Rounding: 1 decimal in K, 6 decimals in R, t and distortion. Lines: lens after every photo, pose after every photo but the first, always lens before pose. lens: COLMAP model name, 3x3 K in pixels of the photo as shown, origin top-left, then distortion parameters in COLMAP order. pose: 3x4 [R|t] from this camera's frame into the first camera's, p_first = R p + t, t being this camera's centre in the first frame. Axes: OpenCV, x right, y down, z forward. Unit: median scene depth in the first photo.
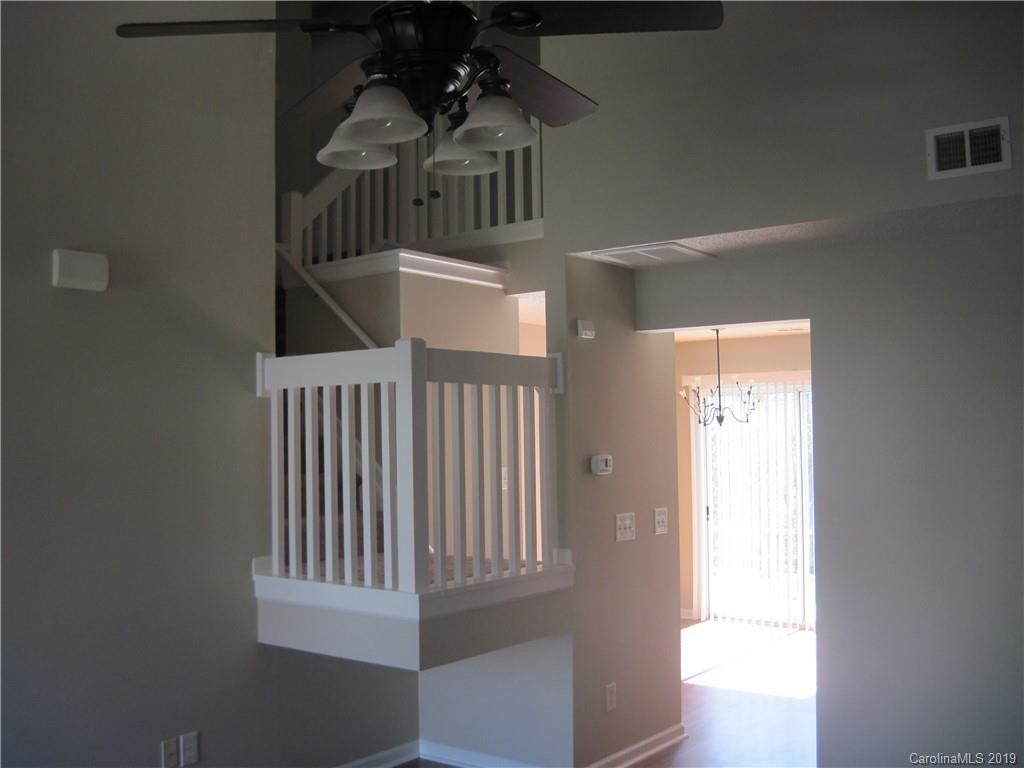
lens RADIAL K [[1034.9, 0, 511.6], [0, 1034.9, 387.5], [0, 0, 1]] dist [-0.112215, 0.000000]
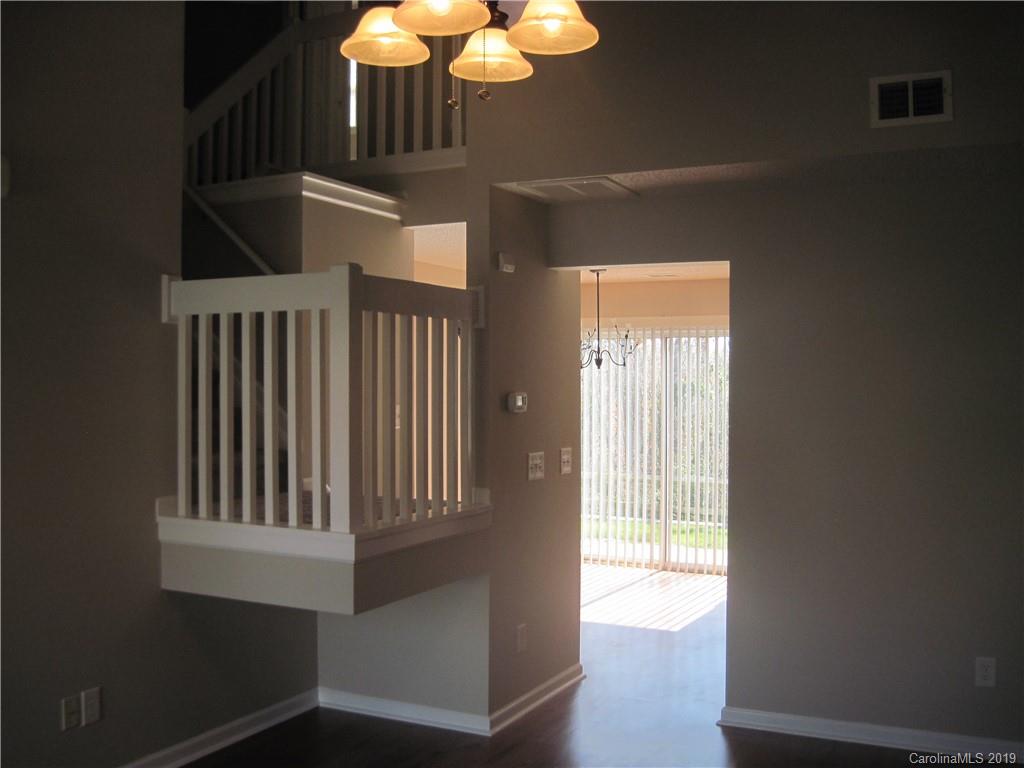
lens RADIAL K [[1034.9, 0, 519.4], [0, 1034.9, 380.0], [0, 0, 1]] dist [-0.112215, 0.000000]
pose [[0.981092, 0.017026, 0.192790, -0.103475], [-0.025539, 0.998801, 0.041760, 0.012922], [-0.191848, -0.045894, 0.980351, 0.041007]]
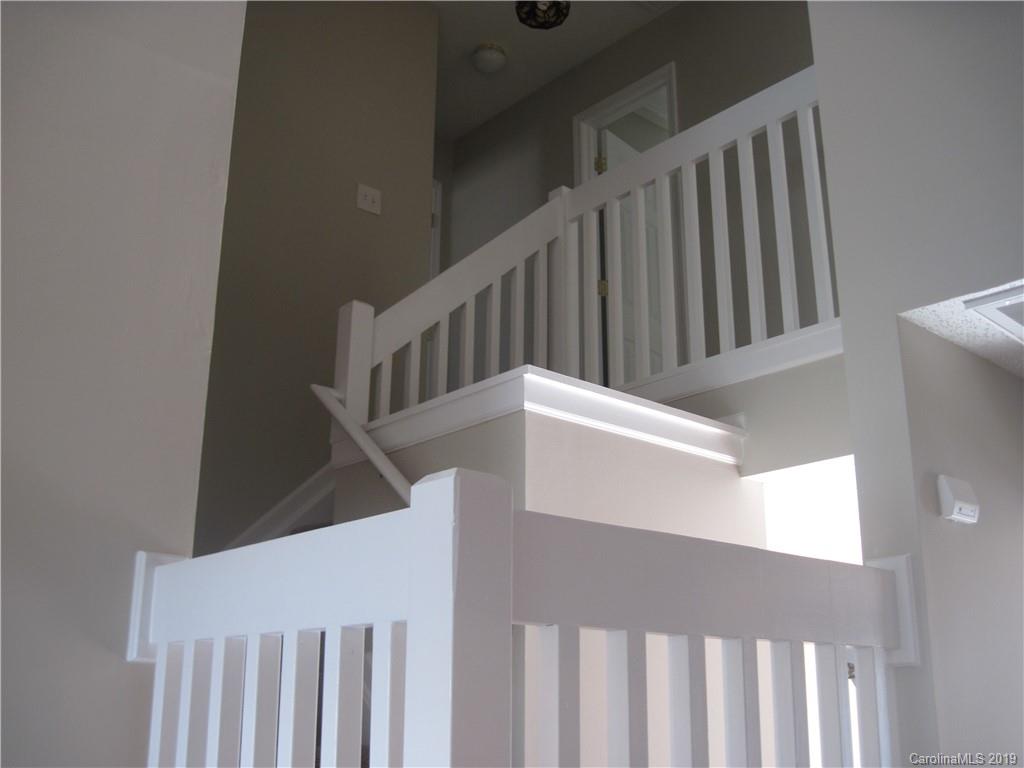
lens RADIAL K [[1034.9, 0, 515.7], [0, 1034.9, 385.9], [0, 0, 1]] dist [-0.112215, 0.000000]
pose [[0.980306, -0.039068, -0.193583, -0.018702], [-0.012773, 0.965642, -0.259563, 0.004887], [0.197072, 0.256924, 0.946125, 0.596859]]
